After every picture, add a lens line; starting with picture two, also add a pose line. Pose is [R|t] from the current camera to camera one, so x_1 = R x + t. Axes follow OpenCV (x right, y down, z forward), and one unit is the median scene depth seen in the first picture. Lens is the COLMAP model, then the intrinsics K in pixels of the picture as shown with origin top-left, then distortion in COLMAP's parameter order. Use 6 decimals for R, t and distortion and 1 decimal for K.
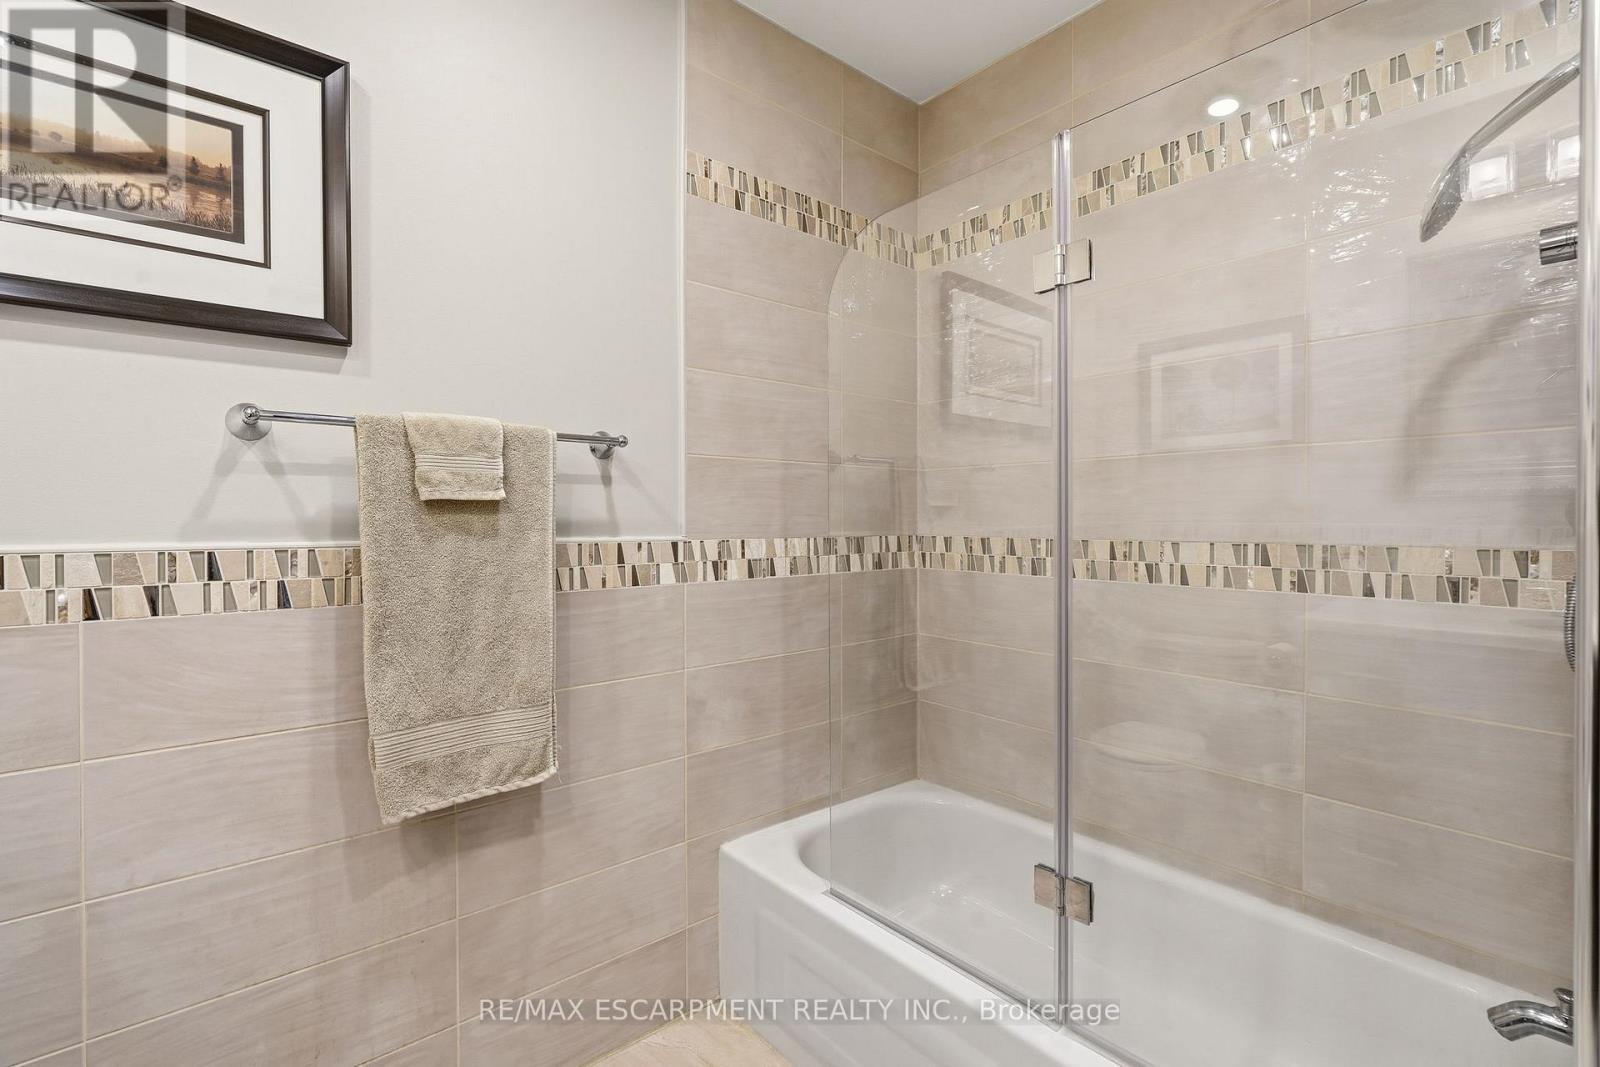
lens RADIAL K [[715.7, 0, 797.8], [0, 715.7, 531.3], [0, 0, 1]] dist [-0.009983, 0.003773]
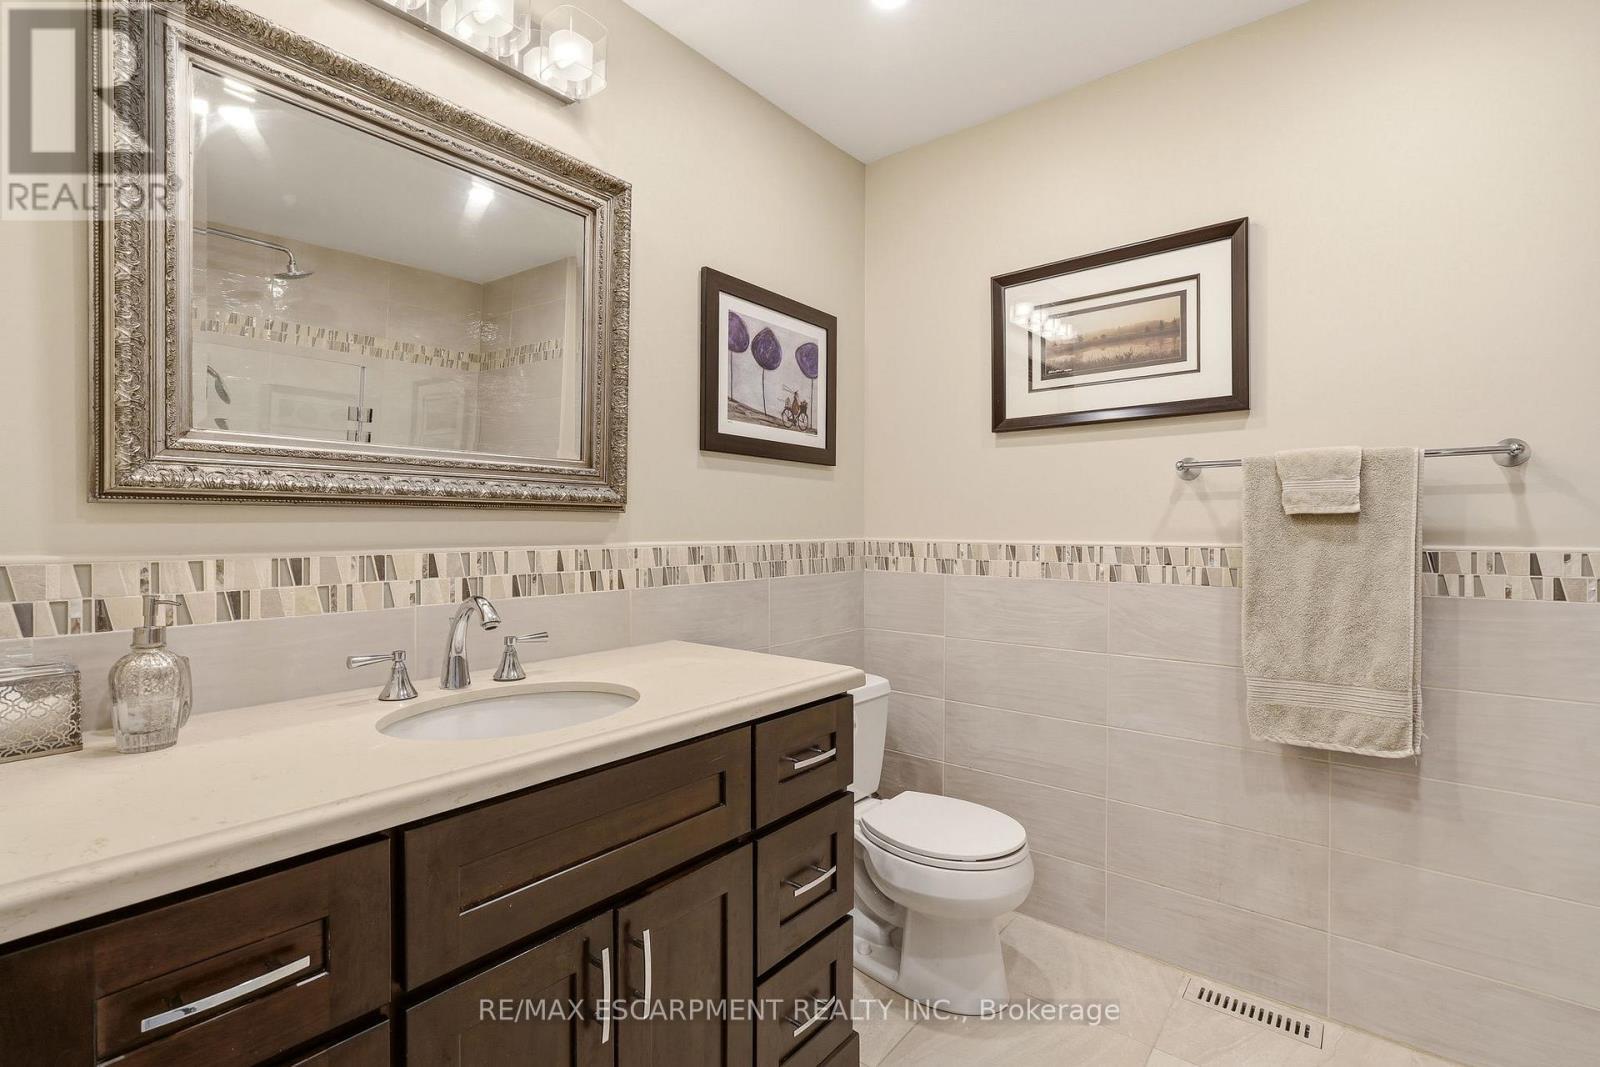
lens RADIAL K [[715.7, 0, 797.8], [0, 715.7, 531.3], [0, 0, 1]] dist [-0.009983, 0.003773]
pose [[0.190365, 0.001727, -0.981712, 0.615474], [-0.014900, 0.999888, -0.001131, 0.003801], [0.981600, 0.014843, 0.190369, -0.173252]]
